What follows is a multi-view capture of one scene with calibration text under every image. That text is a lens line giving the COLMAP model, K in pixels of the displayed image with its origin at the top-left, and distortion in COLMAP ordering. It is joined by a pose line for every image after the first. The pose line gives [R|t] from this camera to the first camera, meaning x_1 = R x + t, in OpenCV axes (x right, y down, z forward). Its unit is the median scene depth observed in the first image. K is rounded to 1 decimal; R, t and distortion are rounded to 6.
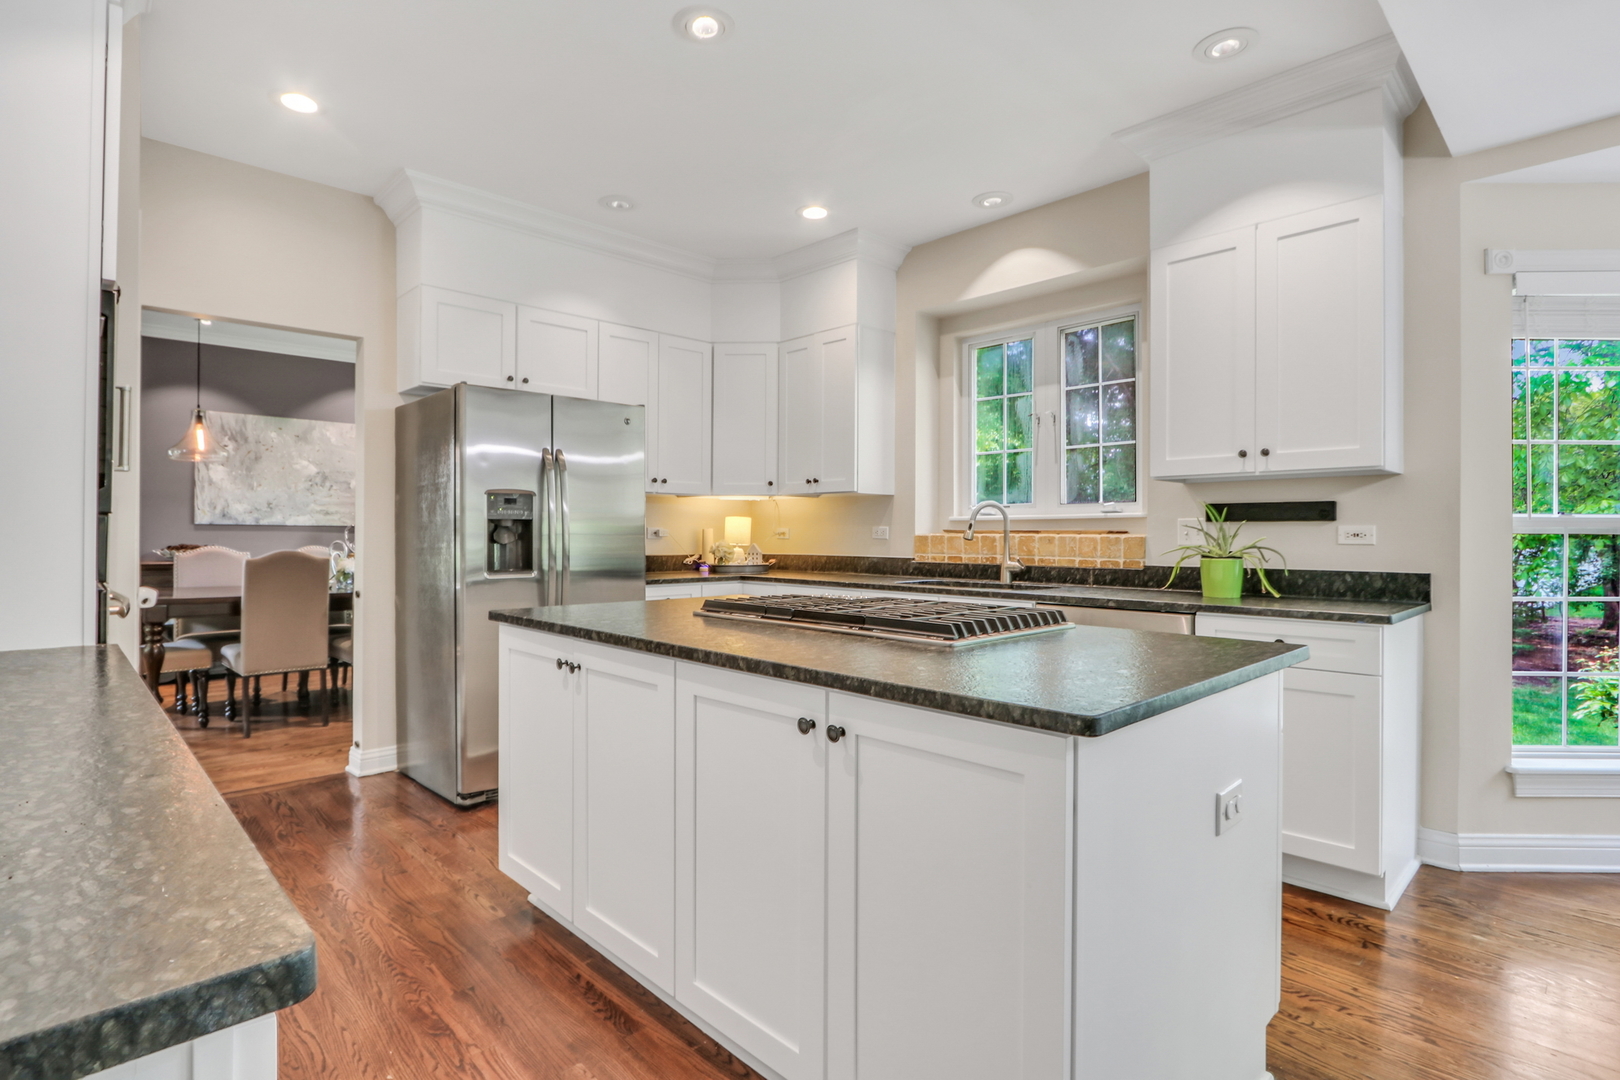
lens RADIAL K [[804.6, 0, 786.1], [0, 804.6, 535.5], [0, 0, 1]] dist [-0.003953, -0.000441]
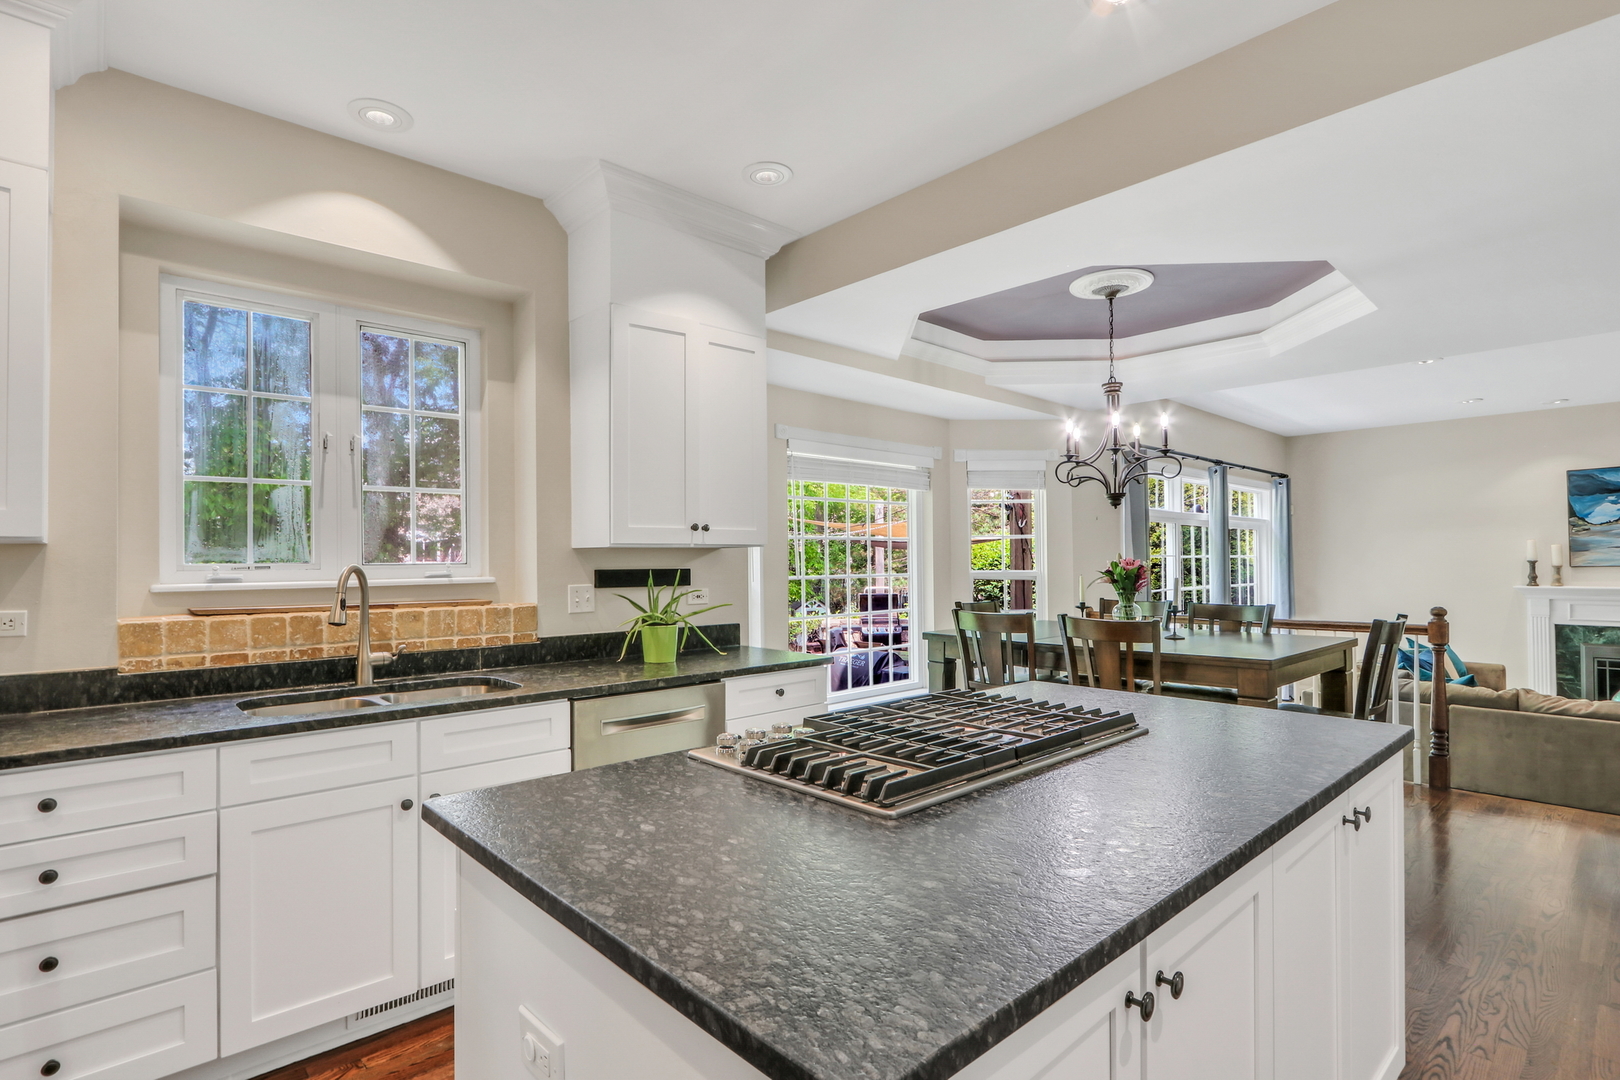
lens RADIAL K [[795.3, 0, 788.2], [0, 795.3, 544.1], [0, 0, 1]] dist [-0.000917, -0.000671]
pose [[0.021310, 0.016422, 0.999638, -0.531061], [0.009527, 0.999816, -0.016628, -0.061042], [-0.999728, 0.009878, 0.021150, 0.870298]]
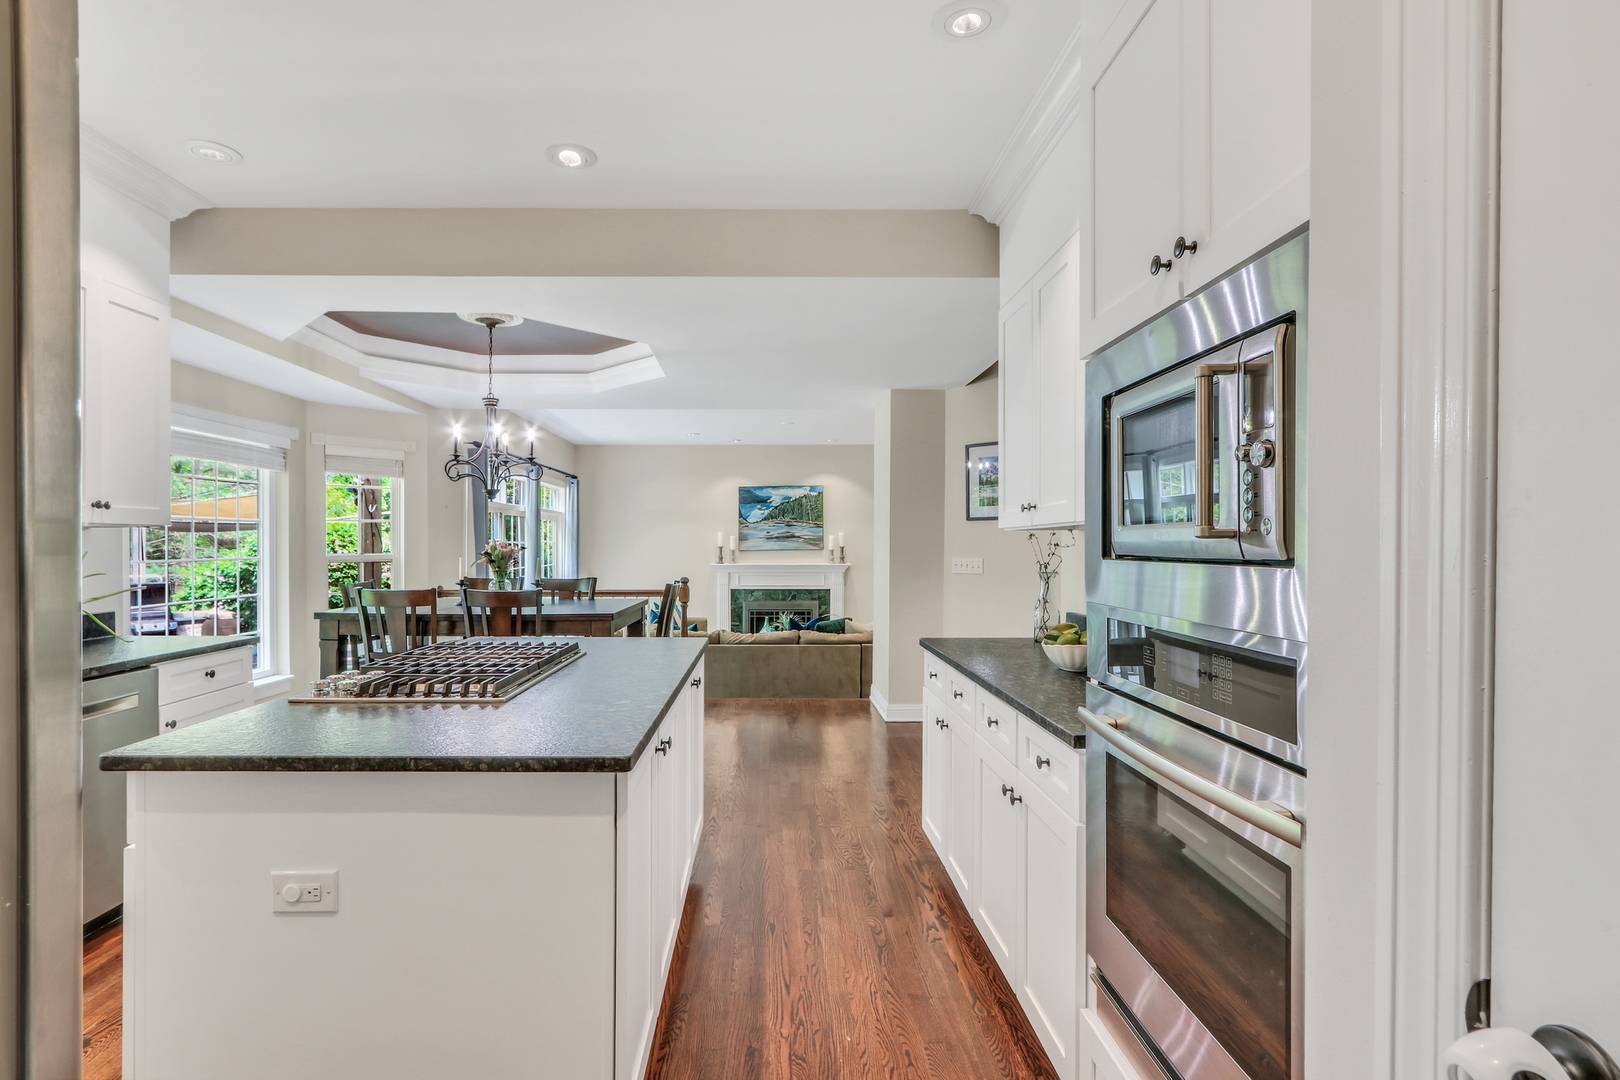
lens RADIAL K [[804.6, 0, 786.1], [0, 804.6, 535.5], [0, 0, 1]] dist [-0.003953, -0.000441]
pose [[-0.739565, 0.002583, 0.673080, -0.740807], [-0.000915, 0.999988, -0.004843, -0.061184], [-0.673084, -0.004198, -0.739554, 1.165472]]
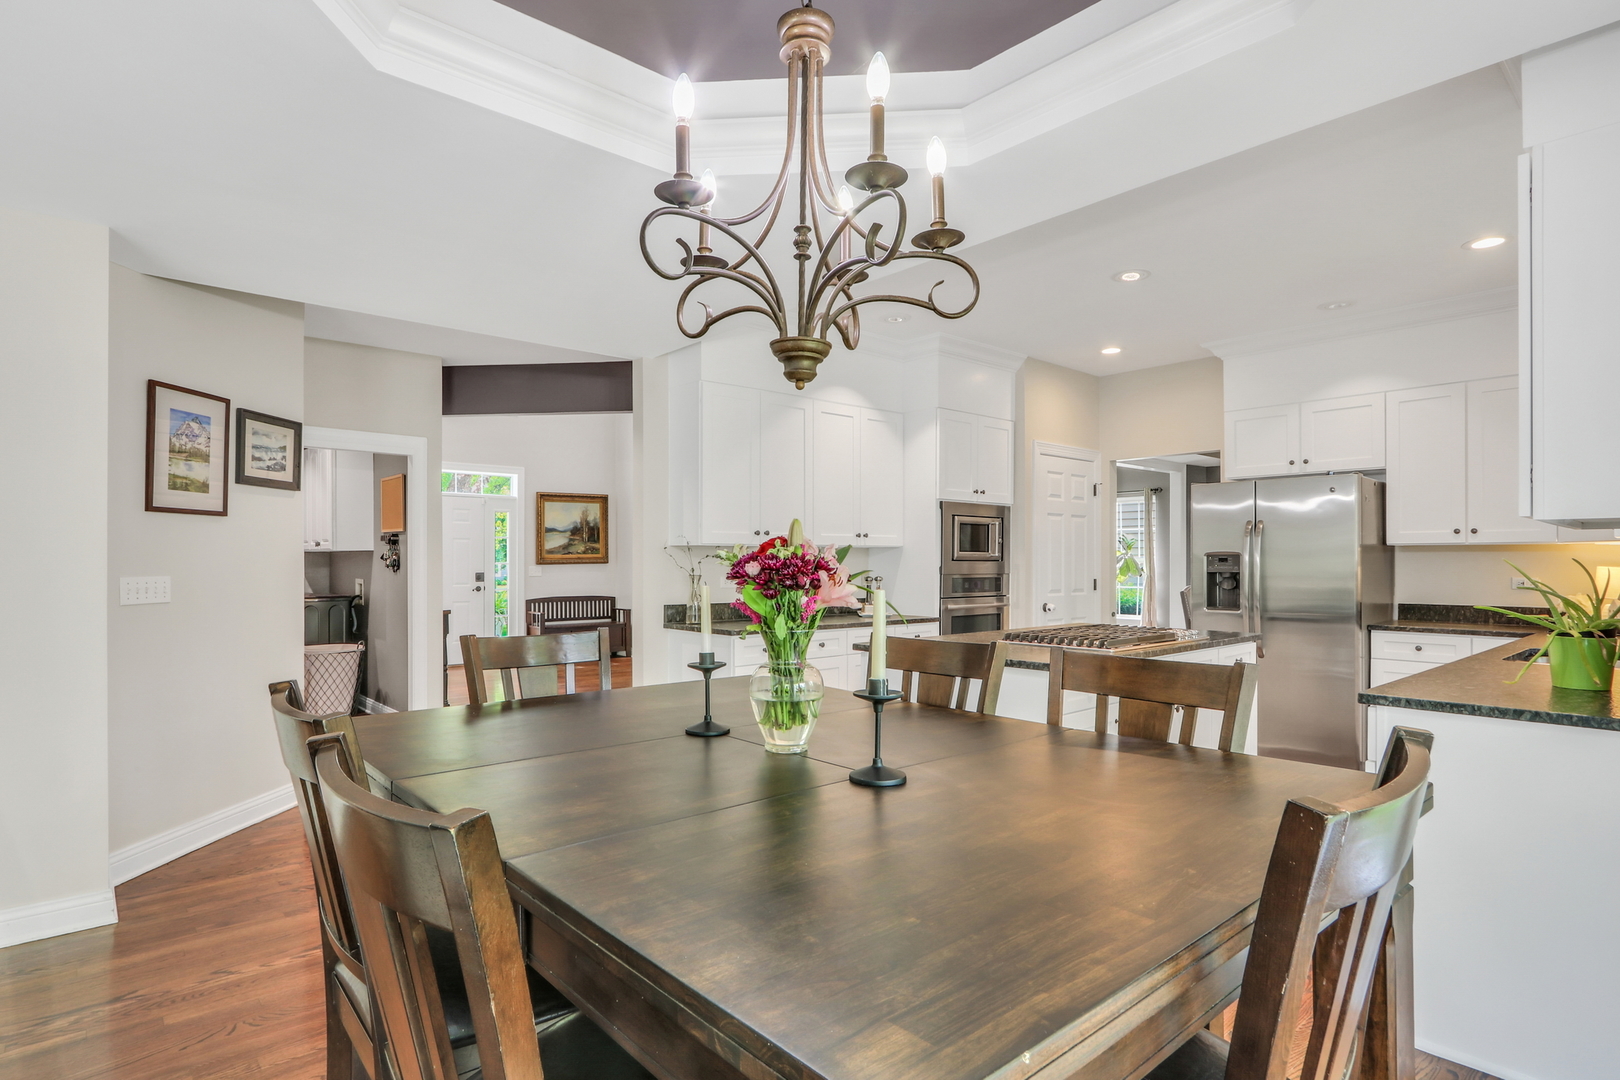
lens RADIAL K [[837.0, 0, 776.6], [0, 837.0, 560.1], [0, 0, 1]] dist [-0.010411, 0.000453]
pose [[-0.052521, -0.007387, -0.998593, 1.443014], [-0.004336, 0.999965, -0.007169, -0.033748], [0.998610, 0.003953, -0.052551, 0.328307]]
